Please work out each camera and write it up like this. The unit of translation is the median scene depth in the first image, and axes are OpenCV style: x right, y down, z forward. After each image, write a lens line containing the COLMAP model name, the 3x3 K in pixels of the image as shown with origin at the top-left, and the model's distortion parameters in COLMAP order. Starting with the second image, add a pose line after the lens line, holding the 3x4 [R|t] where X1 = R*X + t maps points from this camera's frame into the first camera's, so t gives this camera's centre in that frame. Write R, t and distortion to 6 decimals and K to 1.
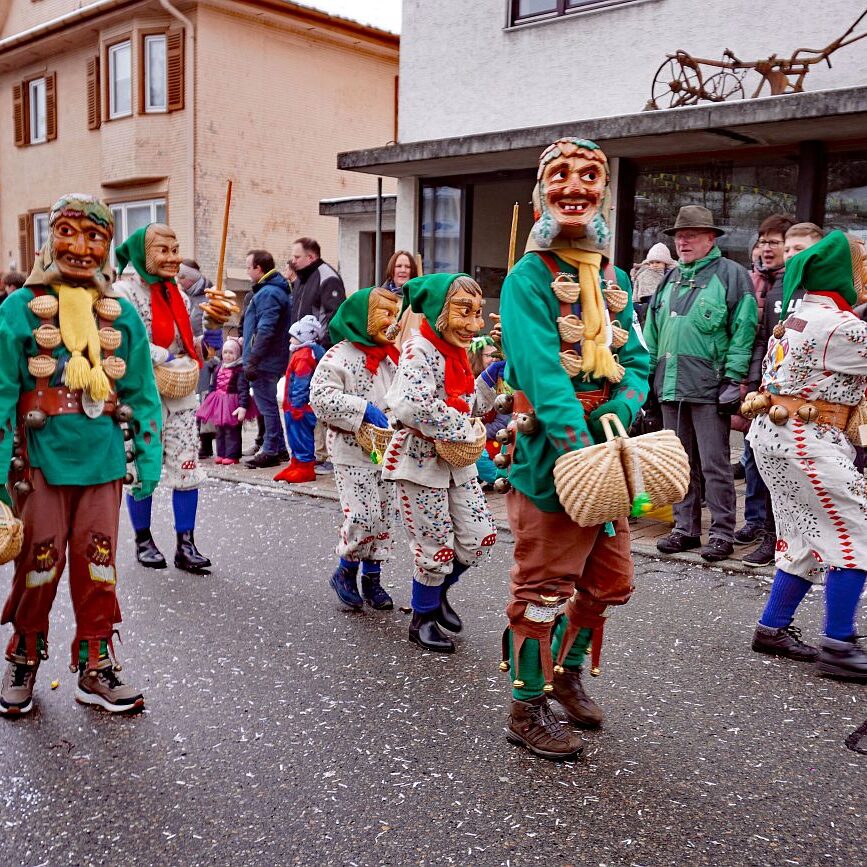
lens RADIAL K [[1003.1, 0, 517.2], [0, 1003.1, 461.9], [0, 0, 1]] dist [-0.041928, 0.022497]
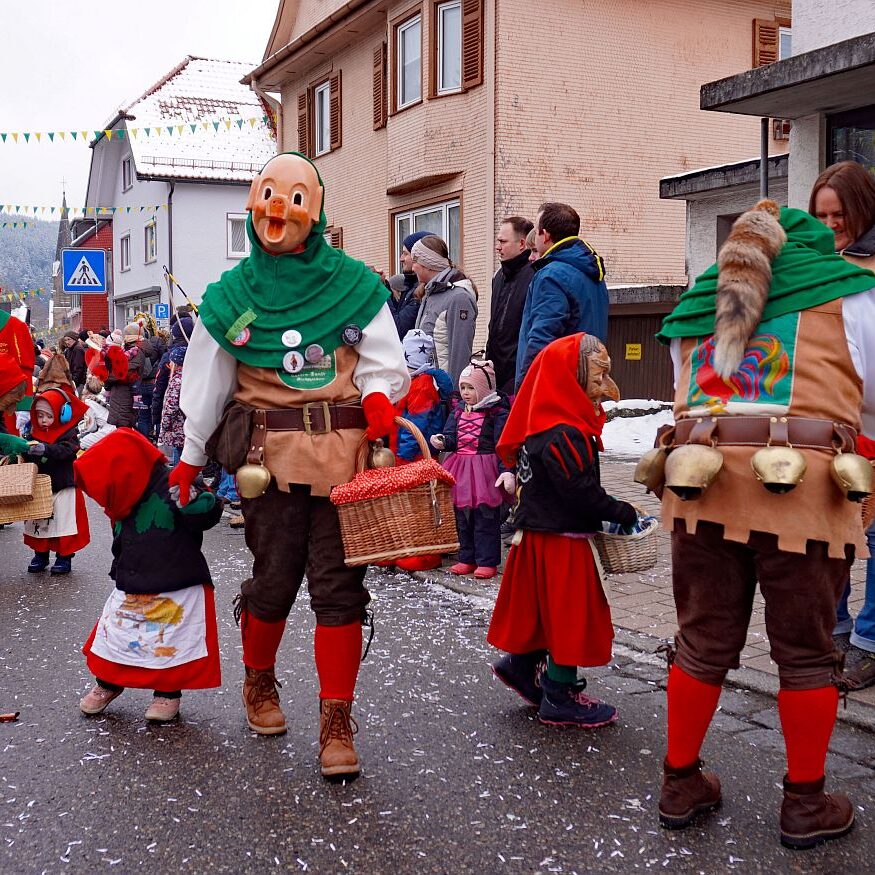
lens RADIAL K [[1104.4, 0, 398.2], [0, 1104.4, 407.5], [0, 0, 1]] dist [-0.032896, -0.044956]
pose [[0.921890, -0.013459, -0.387219, -0.060735], [-0.023145, 0.995699, -0.089712, -0.018527], [0.386761, 0.091667, 0.917613, 0.191995]]
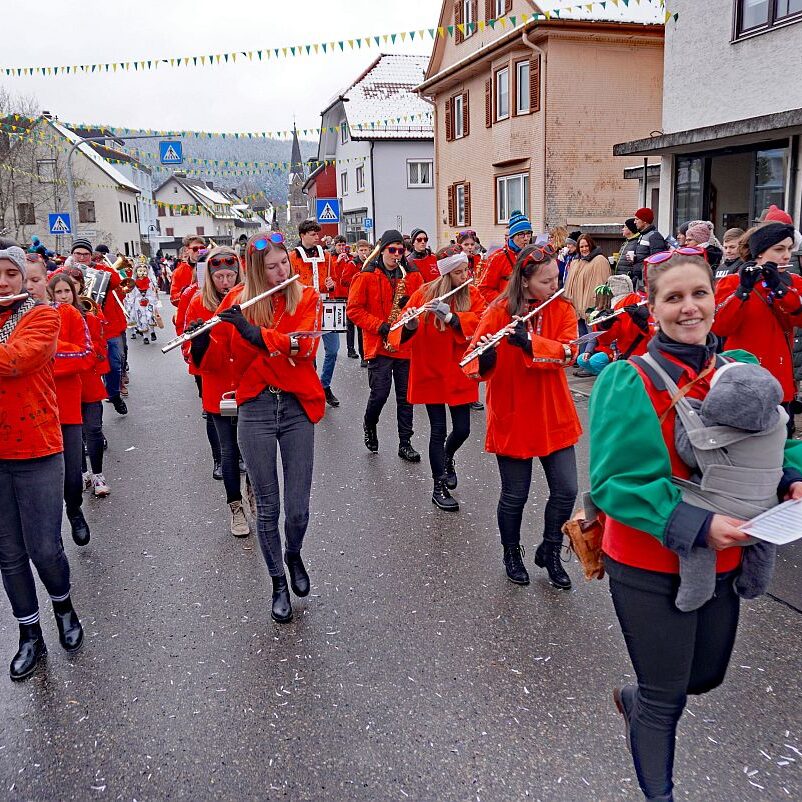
lens RADIAL K [[813.9, 0, 404.0], [0, 813.9, 380.9], [0, 0, 1]] dist [-0.035513, 0.031713]
pose [[0.846103, 0.045141, -0.531105, 0.144221], [-0.024167, 0.998632, 0.046377, -0.009045], [0.532471, -0.026404, 0.846036, -0.120761]]
